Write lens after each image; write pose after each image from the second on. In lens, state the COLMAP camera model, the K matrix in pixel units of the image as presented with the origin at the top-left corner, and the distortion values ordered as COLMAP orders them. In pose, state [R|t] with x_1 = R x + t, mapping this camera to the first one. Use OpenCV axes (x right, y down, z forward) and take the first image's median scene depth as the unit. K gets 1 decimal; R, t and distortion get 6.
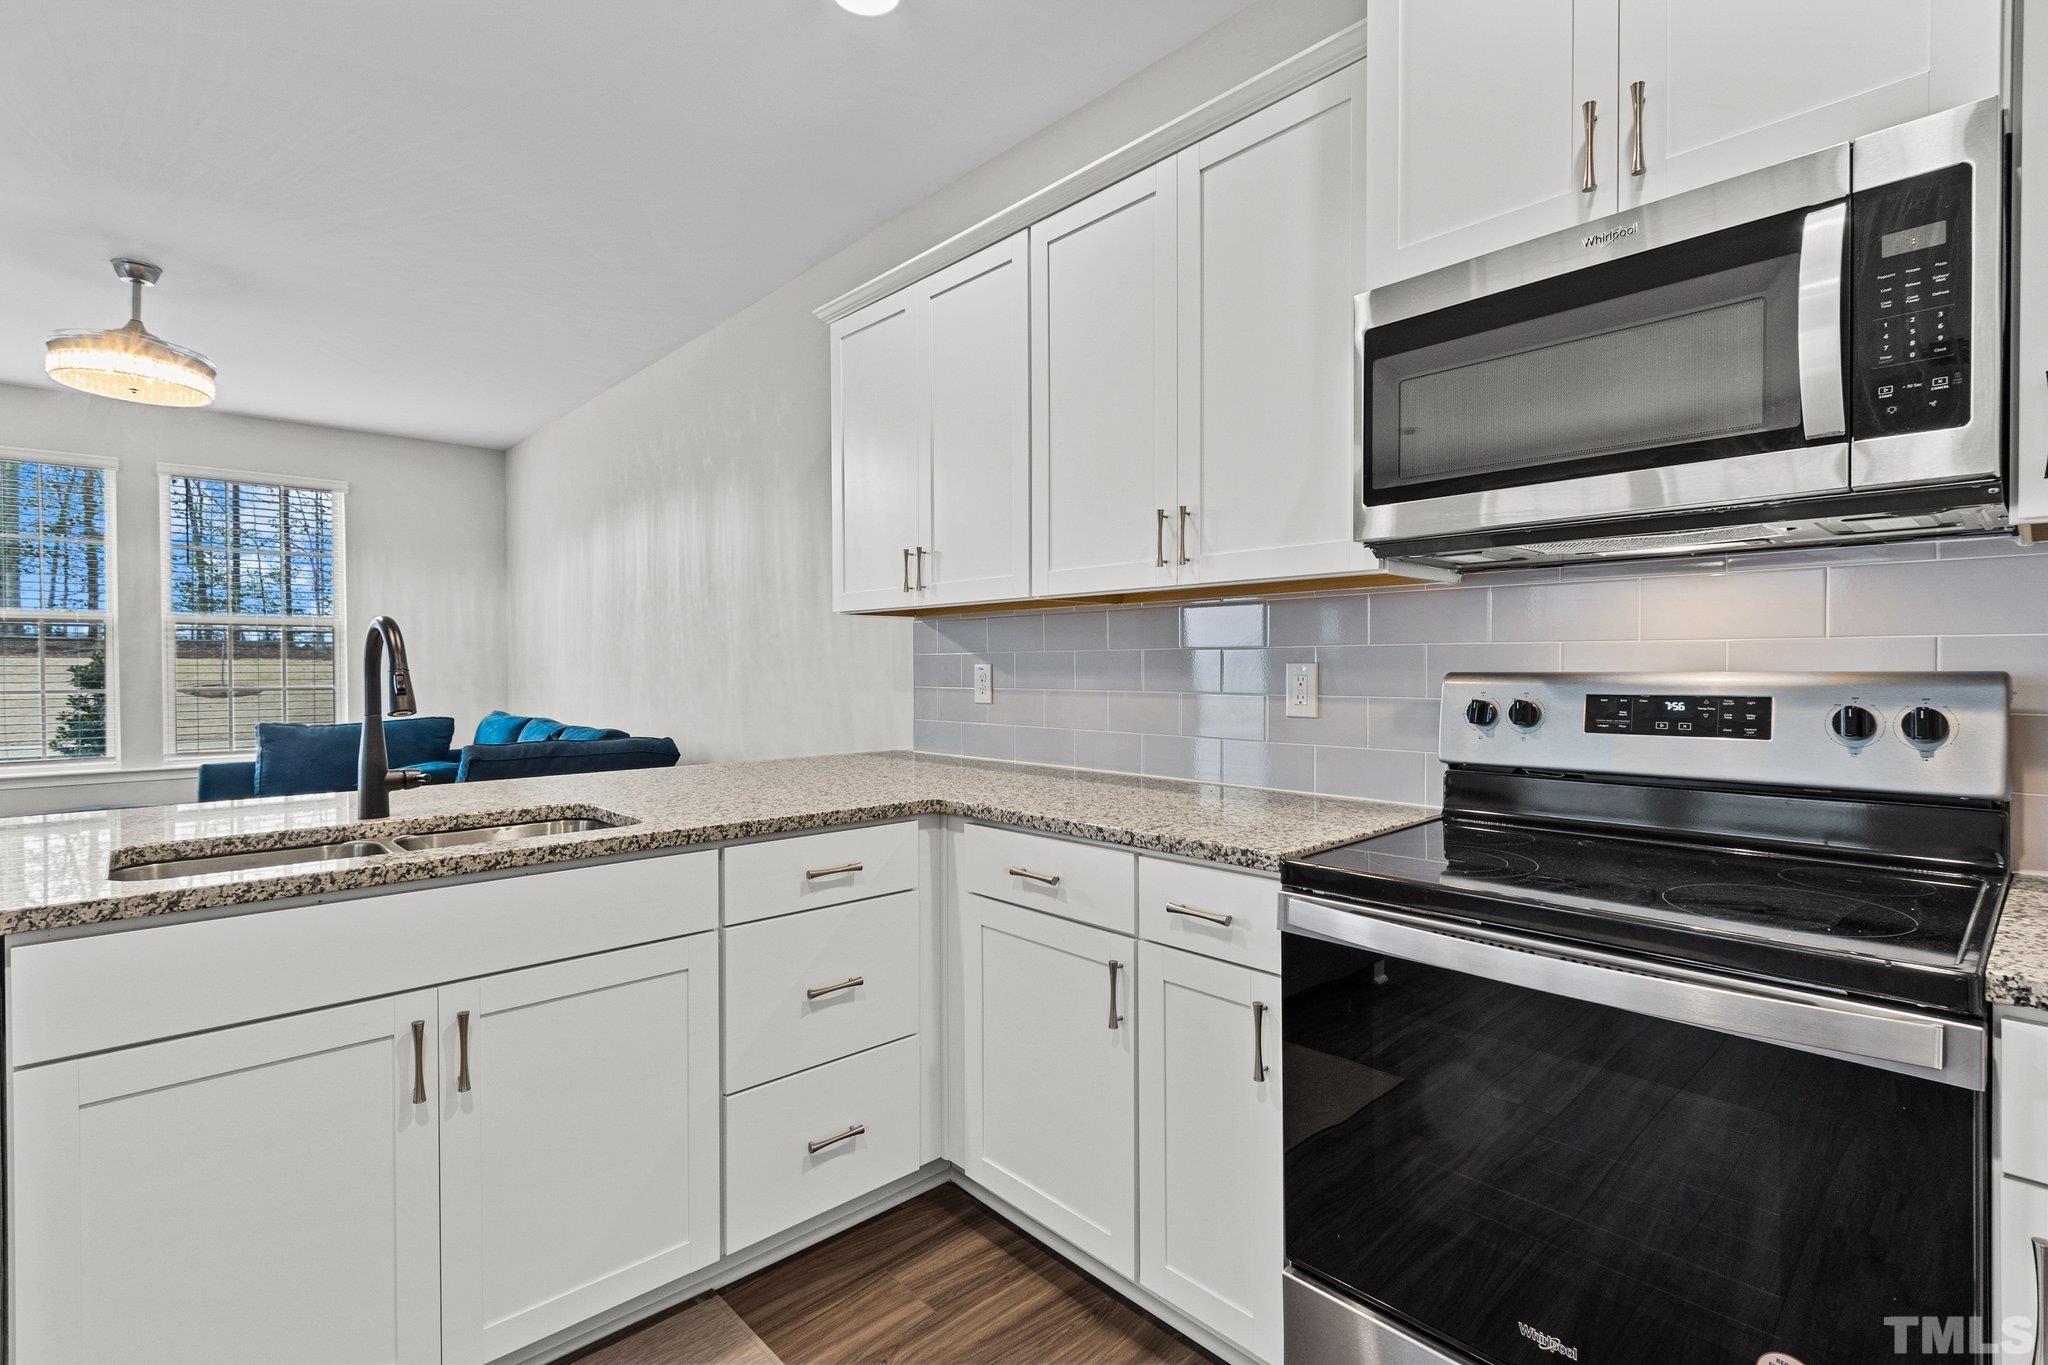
lens RADIAL K [[955.8, 0, 1021.1], [0, 955.8, 671.9], [0, 0, 1]] dist [0.021164, -0.010821]
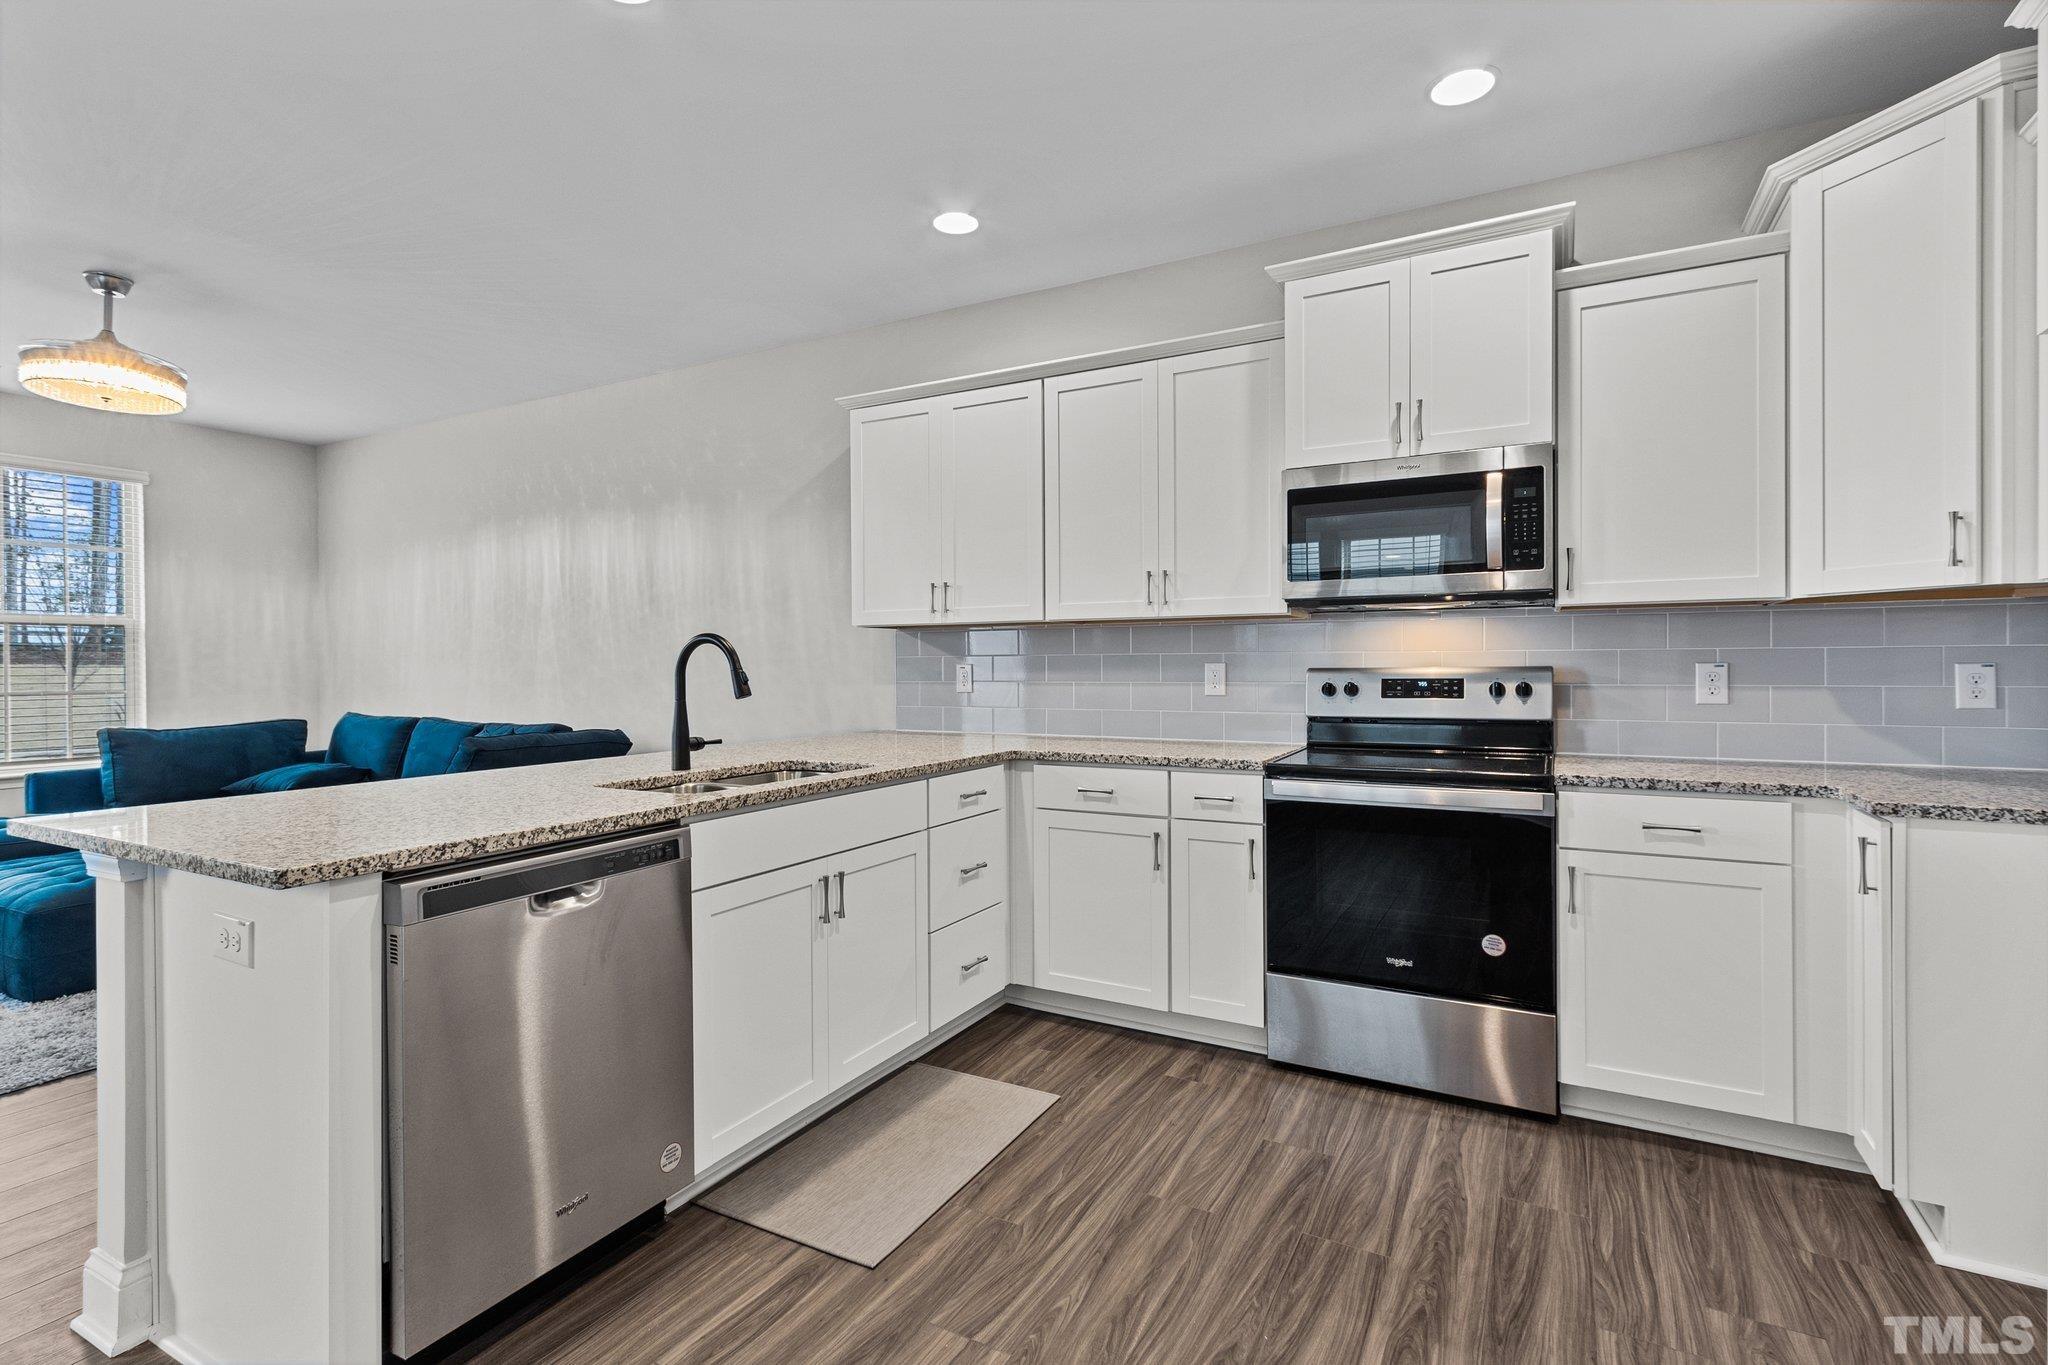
lens RADIAL K [[963.3, 0, 1016.0], [0, 963.3, 665.3], [0, 0, 1]] dist [0.010449, 0.000355]
pose [[0.948653, -0.003154, 0.316303, -0.705657], [0.005253, 0.999969, -0.005784, 0.003179], [-0.316275, 0.007149, 0.948640, -0.600992]]
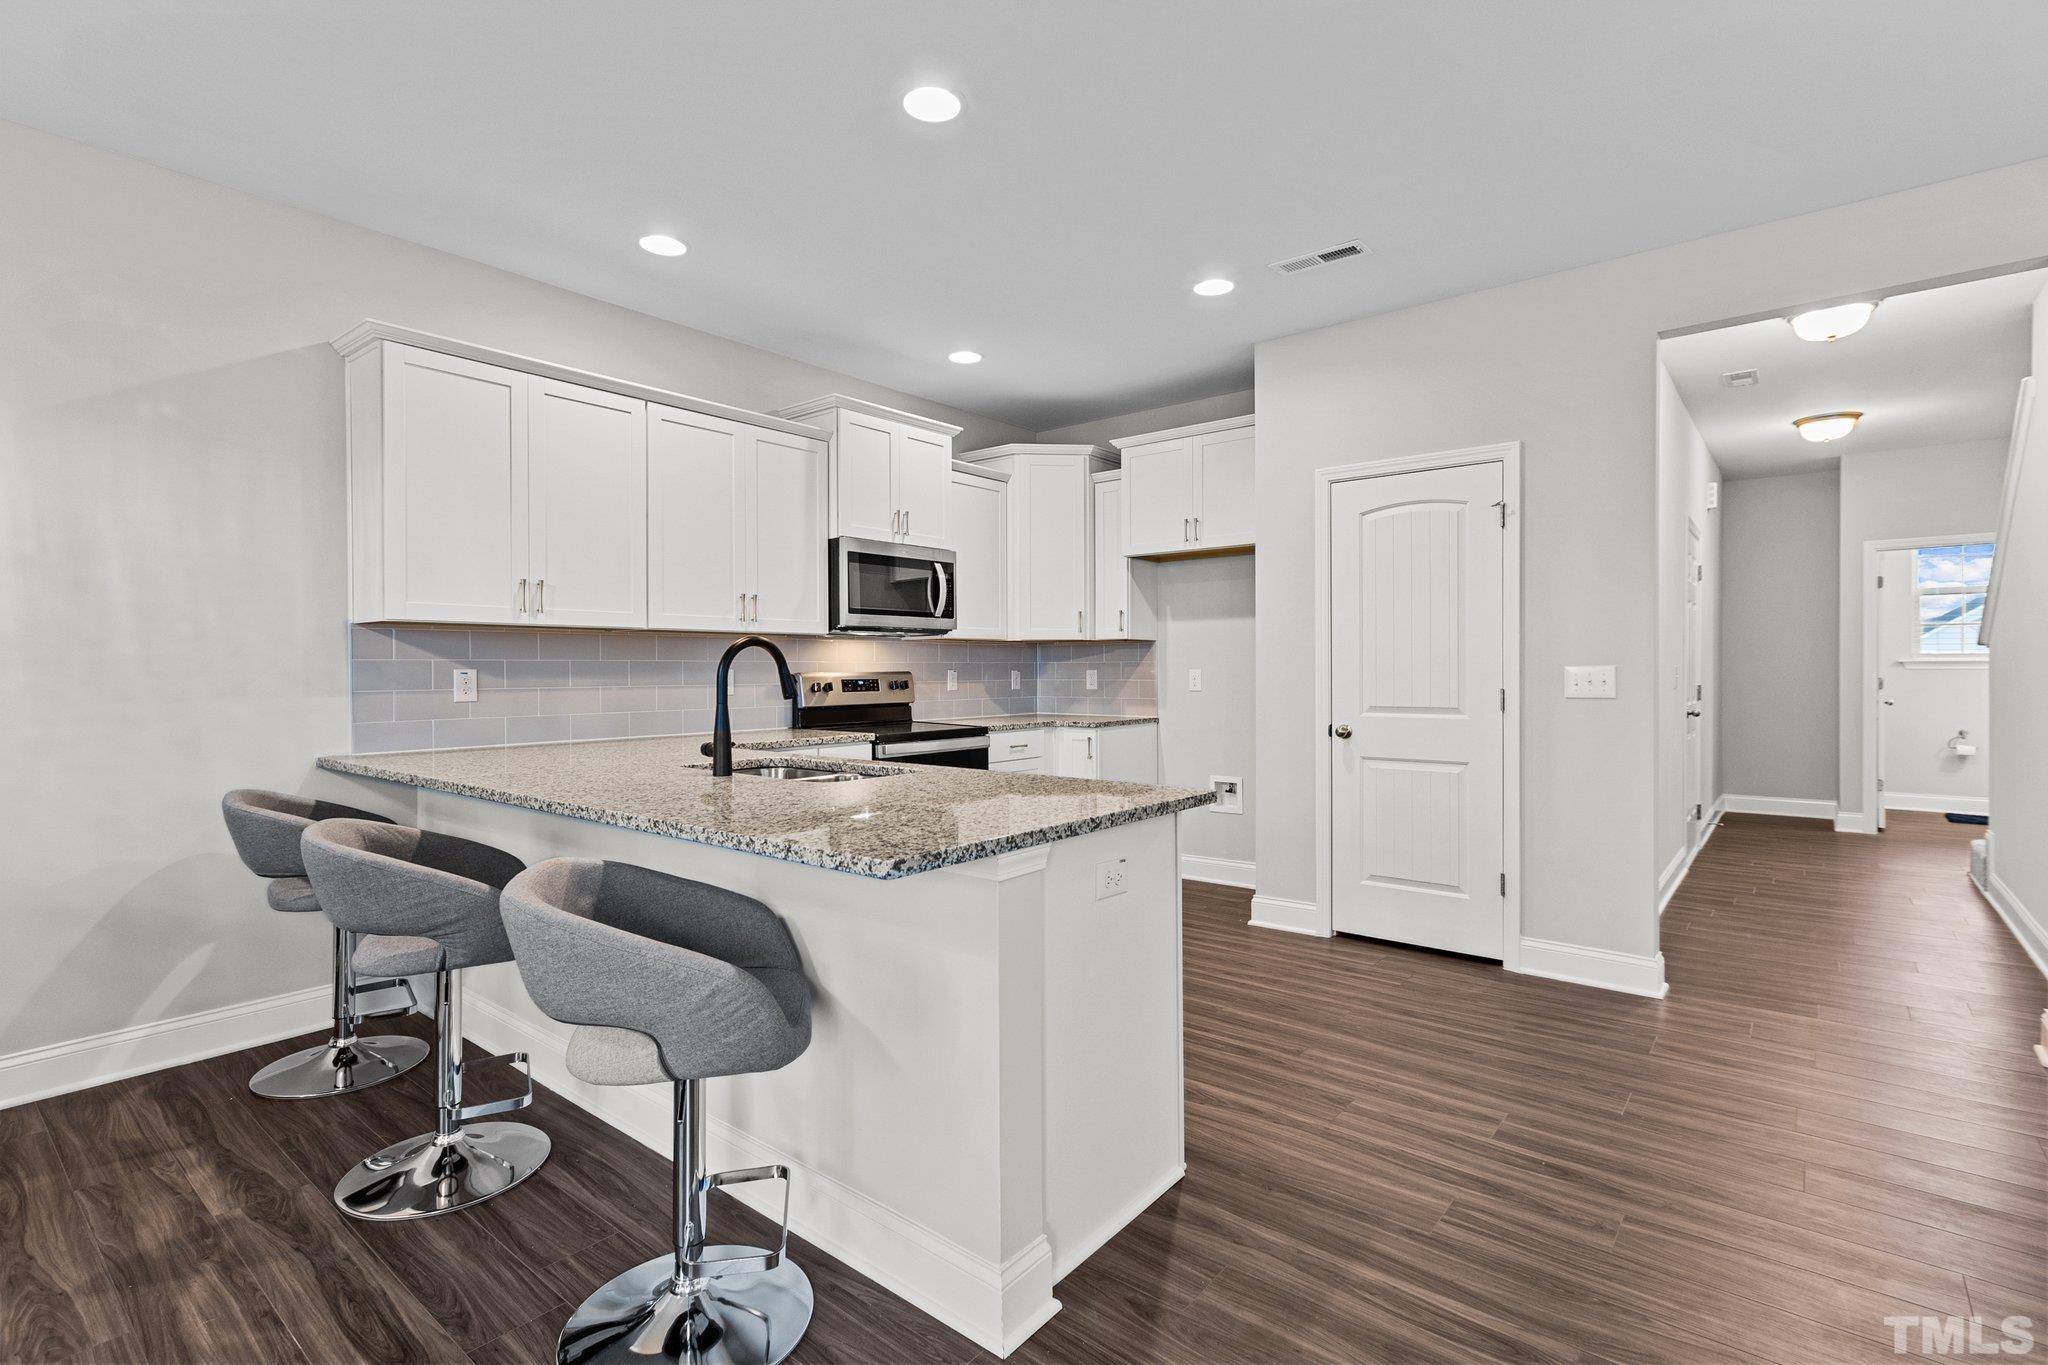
lens RADIAL K [[963.3, 0, 1016.0], [0, 963.3, 665.3], [0, 0, 1]] dist [0.010449, 0.000355]
pose [[-0.132846, 0.008730, 0.991098, -2.306311], [0.010440, 0.999918, -0.007409, 0.006077], [-0.991082, 0.009363, -0.132927, 0.814225]]
